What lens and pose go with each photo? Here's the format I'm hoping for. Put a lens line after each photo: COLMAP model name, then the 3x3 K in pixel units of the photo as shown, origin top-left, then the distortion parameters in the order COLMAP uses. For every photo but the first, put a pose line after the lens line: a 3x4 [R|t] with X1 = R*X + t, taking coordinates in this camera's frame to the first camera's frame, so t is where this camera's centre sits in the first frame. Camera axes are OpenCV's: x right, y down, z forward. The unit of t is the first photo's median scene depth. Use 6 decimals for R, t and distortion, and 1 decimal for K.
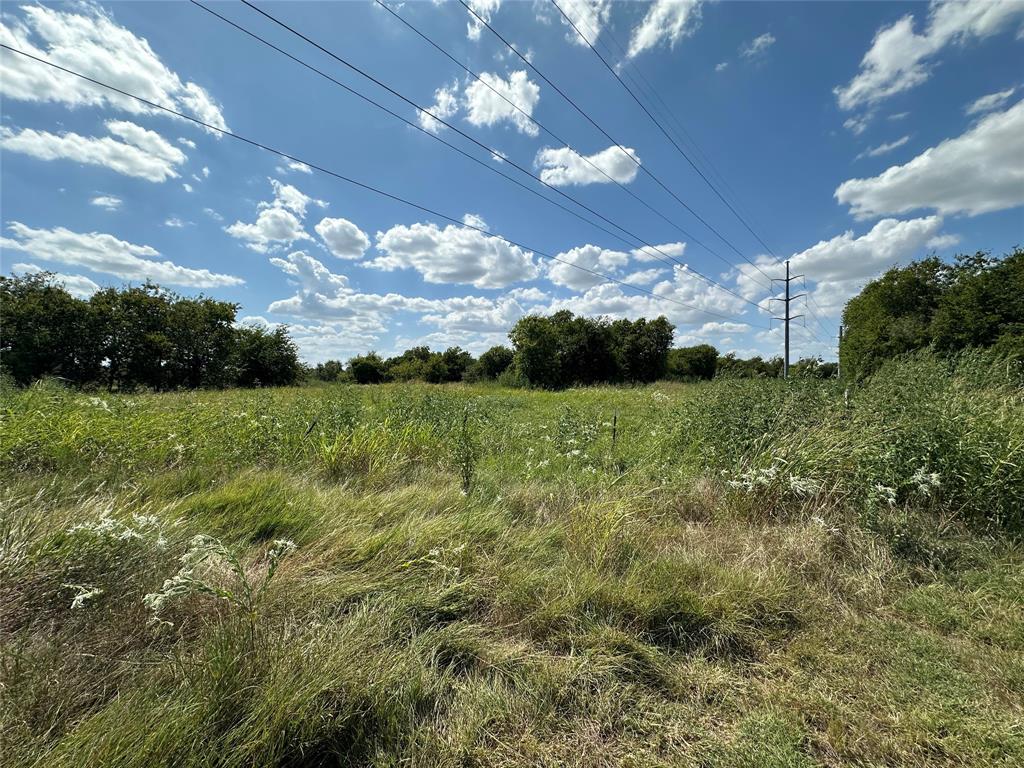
lens RADIAL K [[411.3, 0, 511.9], [0, 411.3, 383.9], [0, 0, 1]] dist [0.000034, 0.000001]
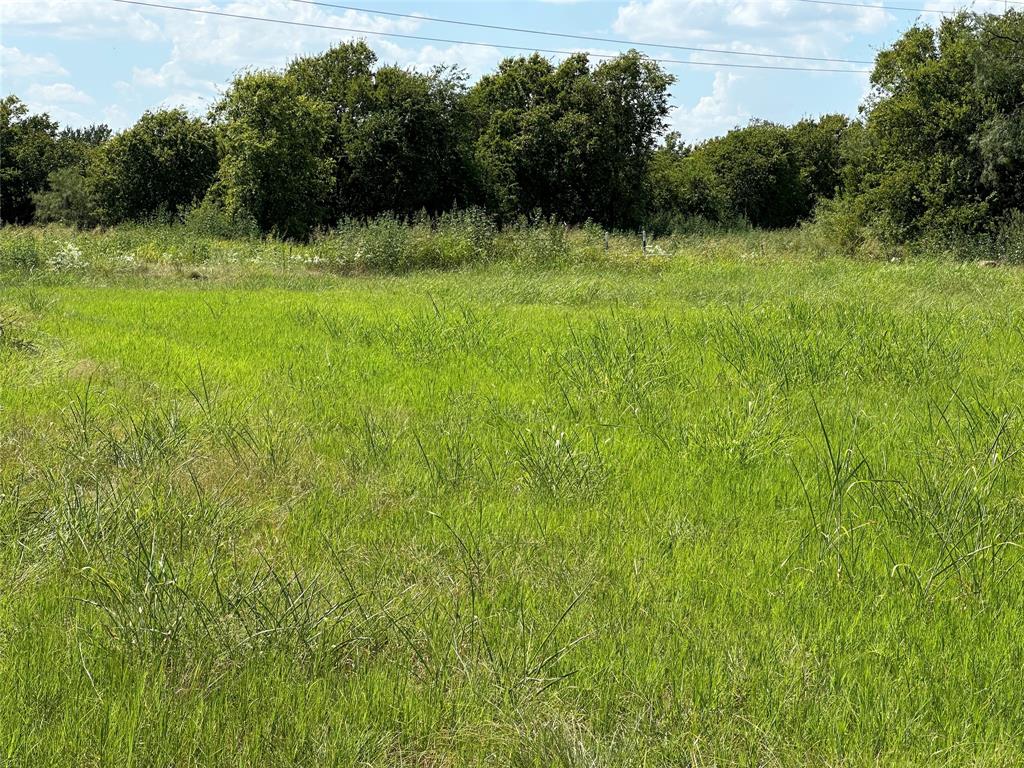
lens RADIAL K [[2291.0, 0, 512.6], [0, 2291.0, 384.8], [0, 0, 1]] dist [0.136652, 0.000000]
pose [[0.991048, 0.000848, 0.133502, -0.010646], [-0.009111, 0.998078, 0.061297, 0.006148], [-0.133194, -0.061964, 0.989151, -1.022253]]
